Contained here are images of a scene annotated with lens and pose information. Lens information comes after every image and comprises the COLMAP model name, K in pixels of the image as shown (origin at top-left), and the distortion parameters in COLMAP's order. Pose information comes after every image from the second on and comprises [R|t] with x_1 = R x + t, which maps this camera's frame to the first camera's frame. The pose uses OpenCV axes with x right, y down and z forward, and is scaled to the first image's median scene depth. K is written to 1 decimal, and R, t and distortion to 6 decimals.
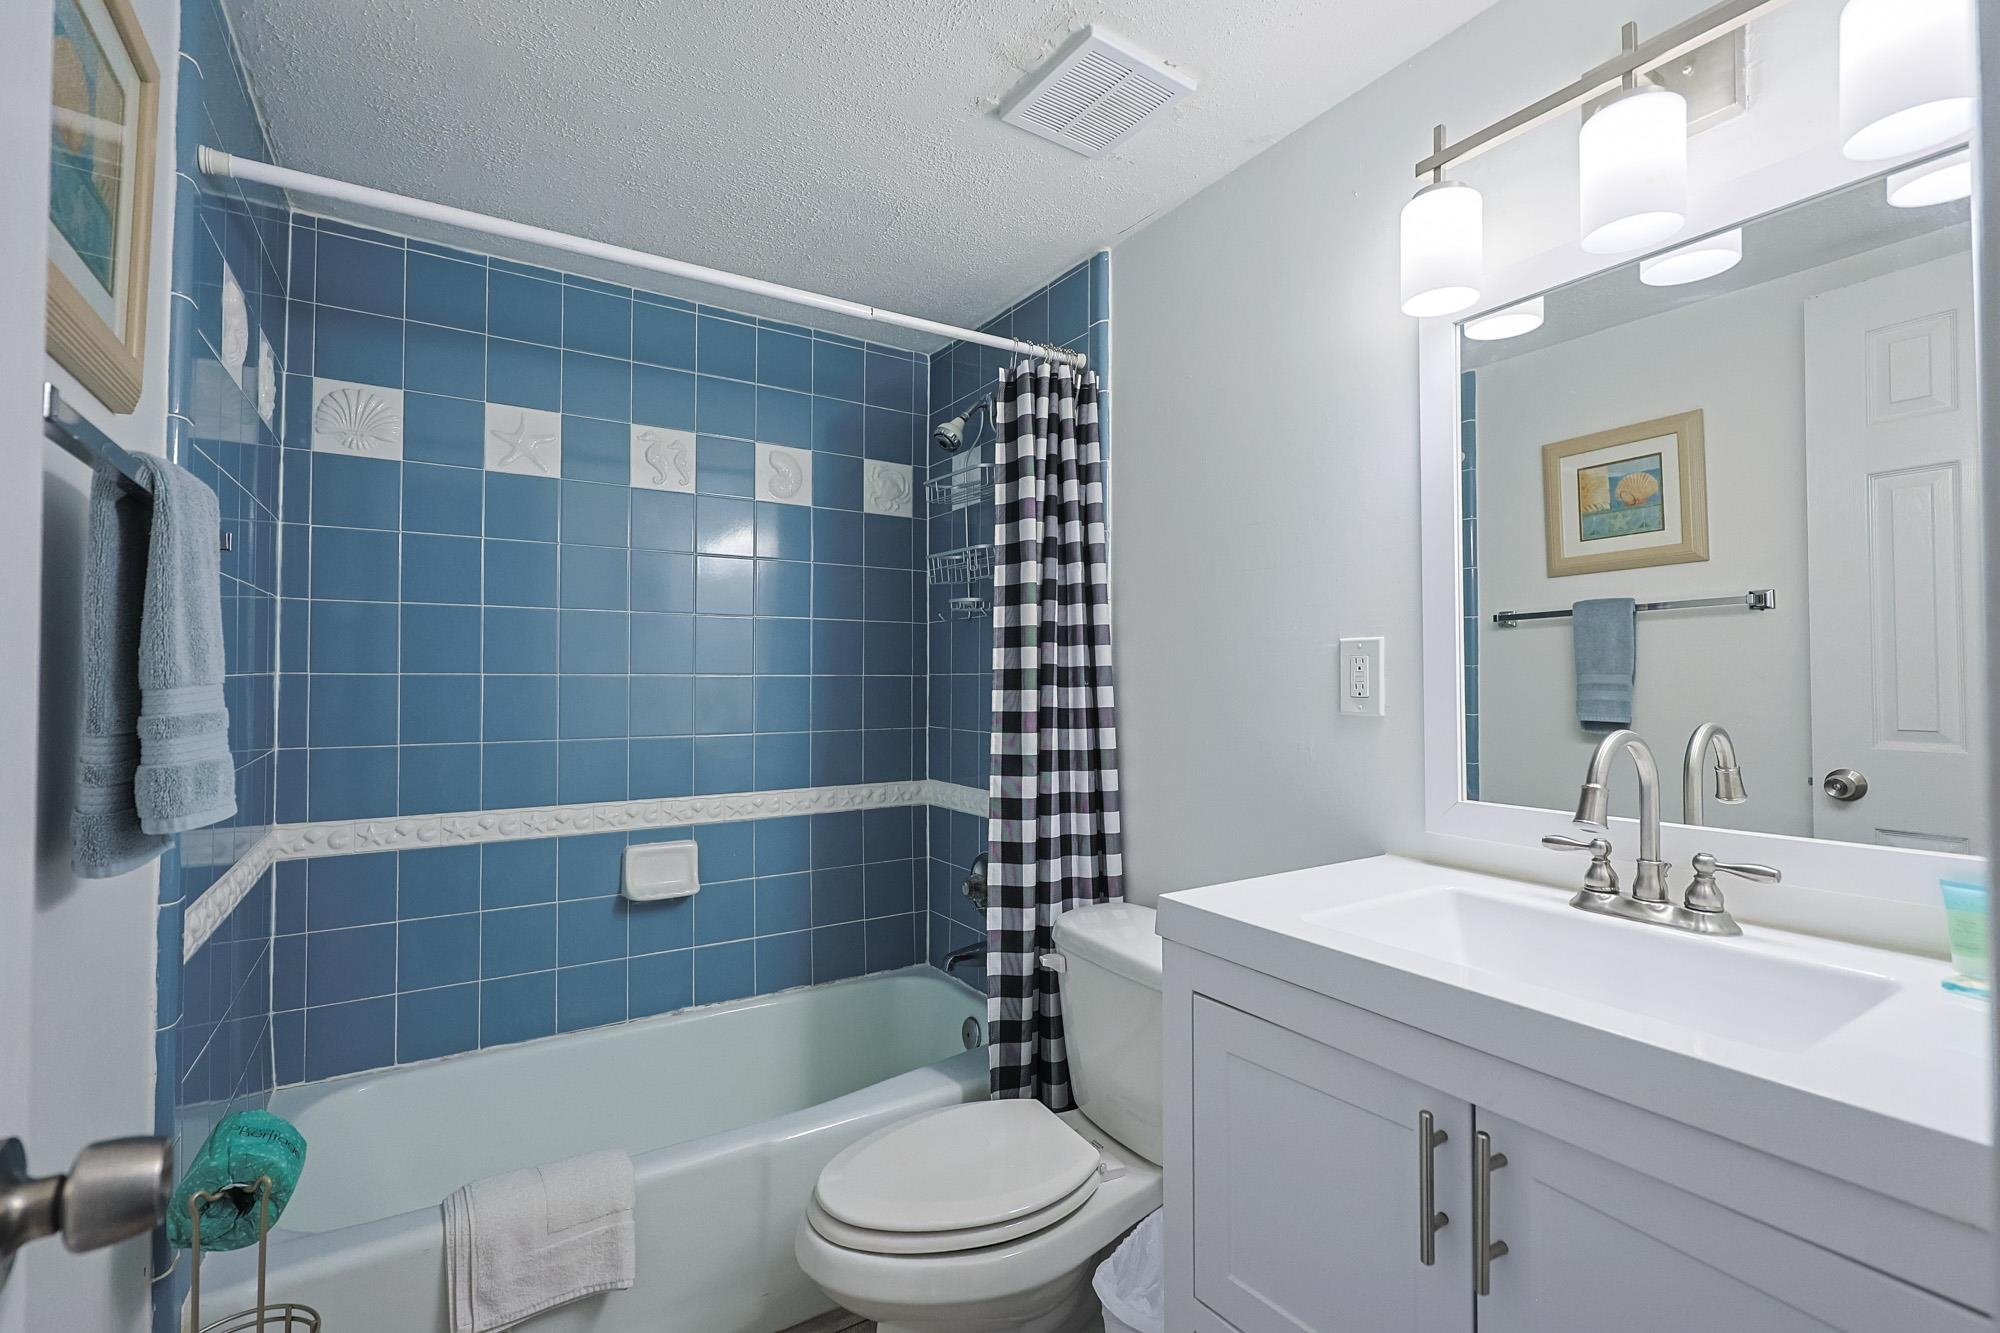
lens RADIAL K [[899.6, 0, 992.5], [0, 899.6, 663.8], [0, 0, 1]] dist [0.004099, 0.000066]
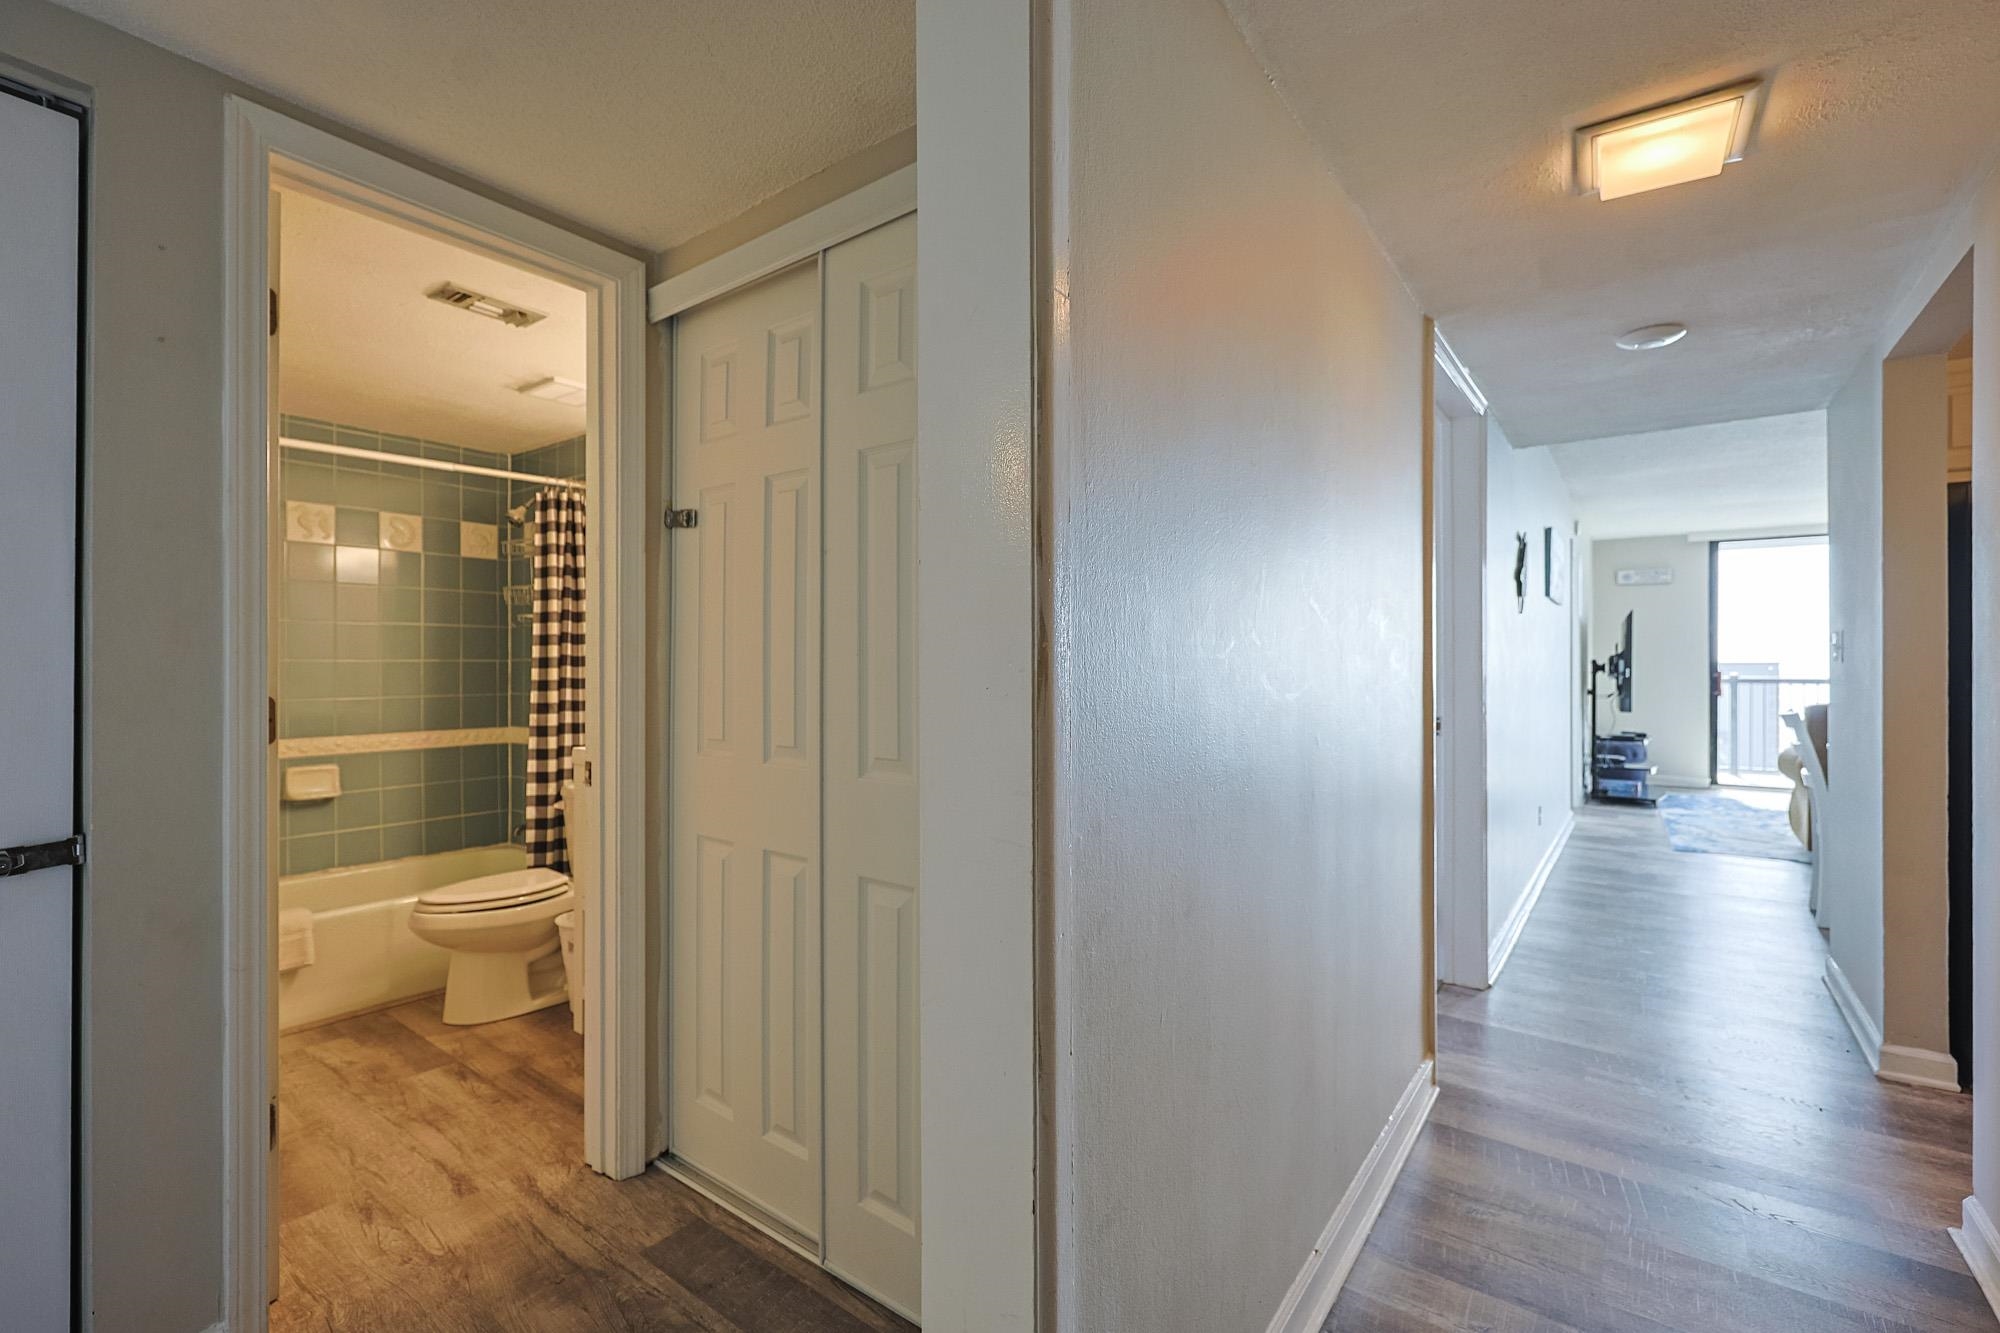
lens RADIAL K [[899.6, 0, 992.5], [0, 899.6, 663.8], [0, 0, 1]] dist [0.004099, 0.000066]
pose [[0.940466, -0.000972, 0.339887, 0.222909], [-0.004977, 0.999849, 0.016631, -0.013751], [-0.339852, -0.017333, 0.940319, -0.911318]]
